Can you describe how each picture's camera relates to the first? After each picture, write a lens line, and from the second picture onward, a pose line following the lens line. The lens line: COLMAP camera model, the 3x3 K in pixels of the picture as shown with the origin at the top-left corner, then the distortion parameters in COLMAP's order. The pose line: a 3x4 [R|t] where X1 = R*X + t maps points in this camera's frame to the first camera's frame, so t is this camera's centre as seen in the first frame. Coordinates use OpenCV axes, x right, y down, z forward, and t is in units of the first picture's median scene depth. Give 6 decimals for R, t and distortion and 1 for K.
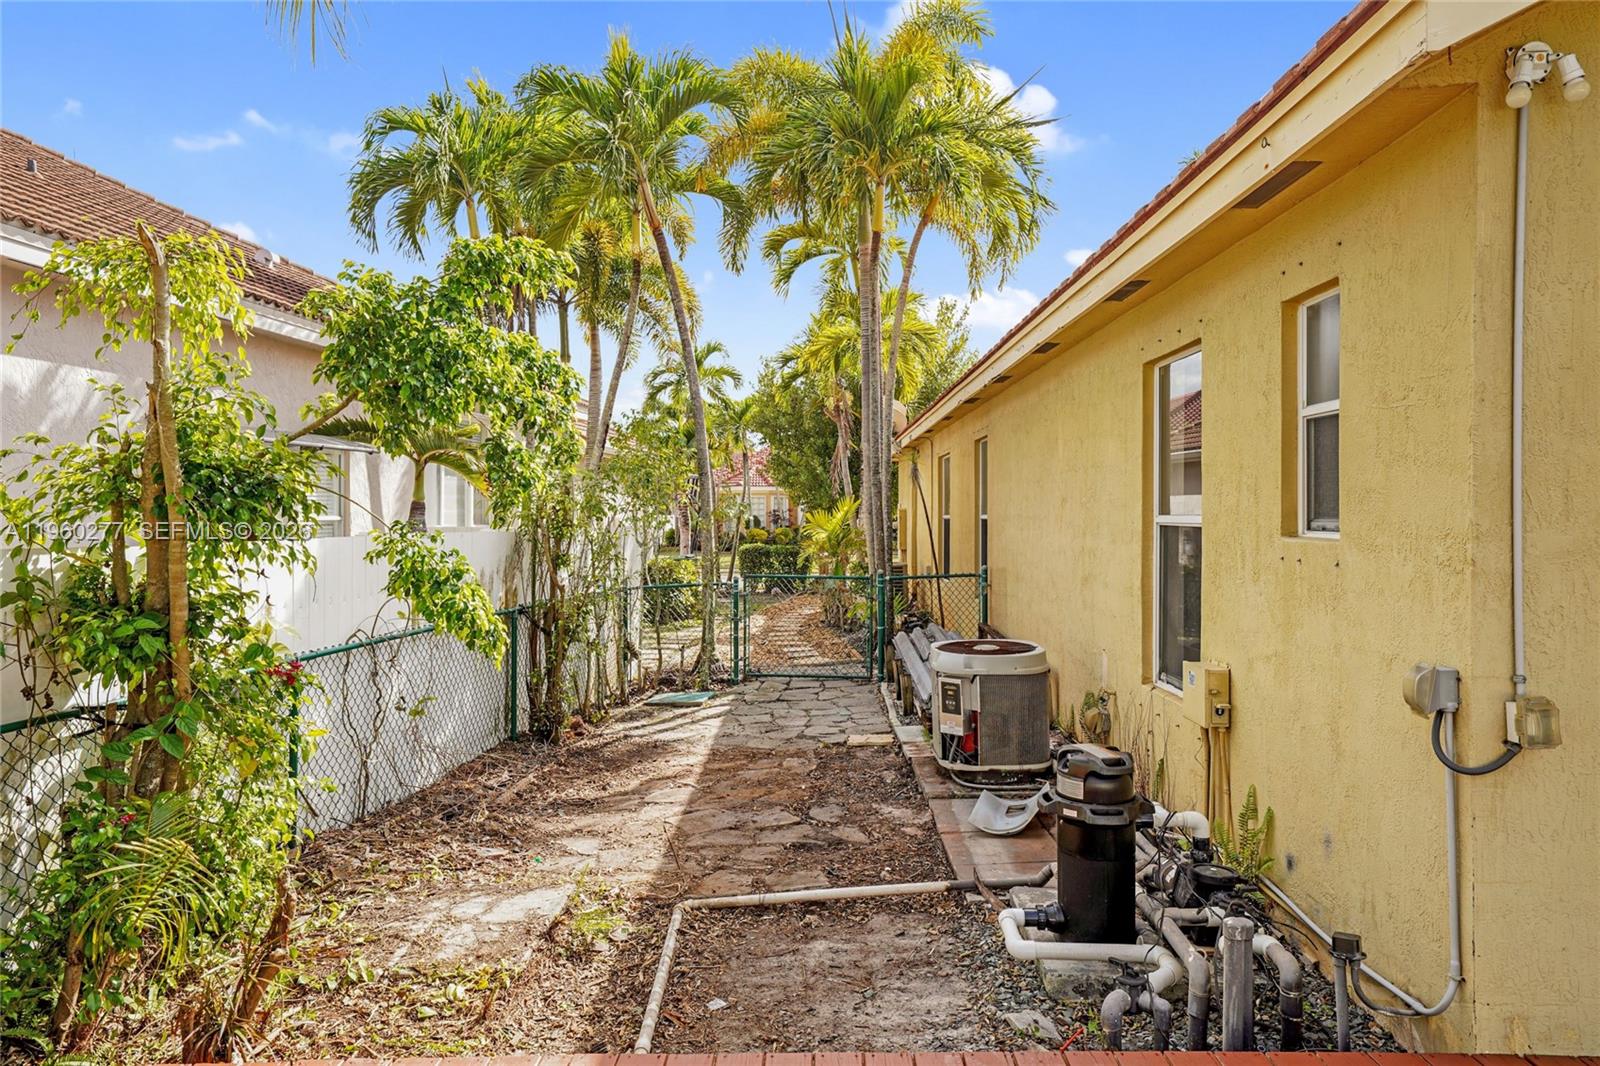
lens RADIAL K [[1071.0, 0, 801.0], [0, 1071.0, 518.0], [0, 0, 1]] dist [0.033320, -0.004729]
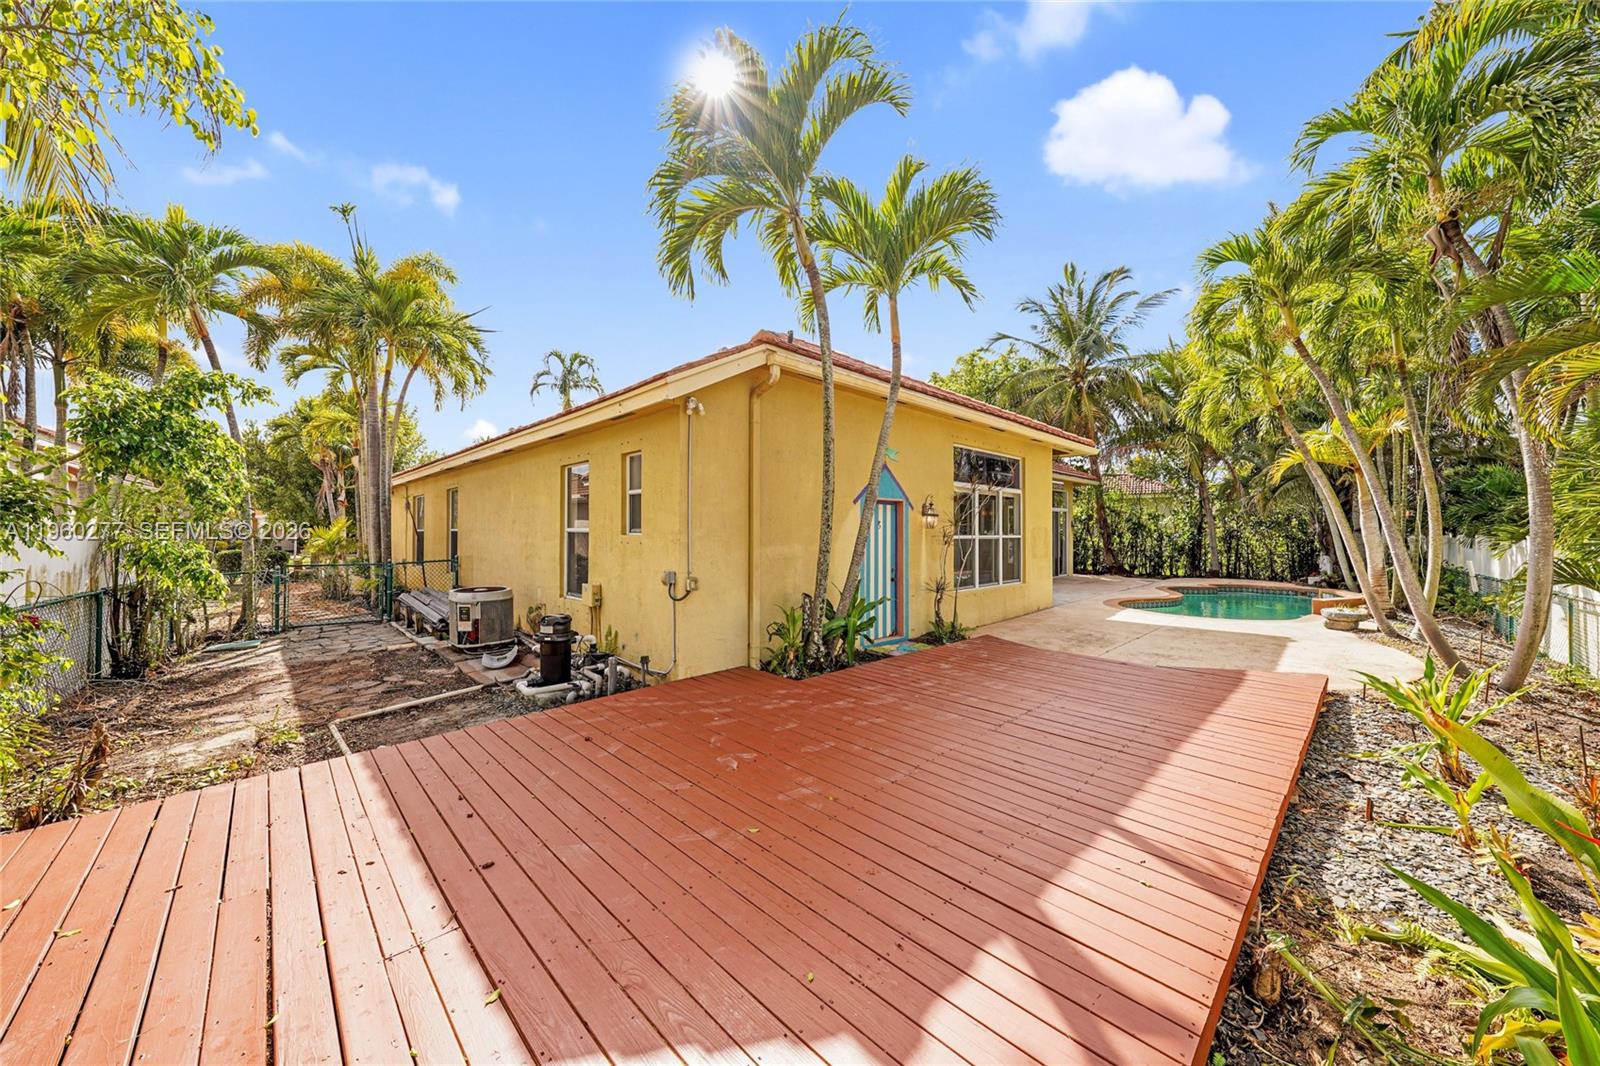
lens RADIAL K [[554.2, 0, 800.0], [0, 554.2, 533.0], [0, 0, 1]] dist [0.001083, 0.000020]
pose [[0.709252, 0.001115, 0.704954, -0.153209], [-0.001059, 0.999999, -0.000516, 0.007431], [-0.704954, -0.000381, 0.709253, -0.228852]]
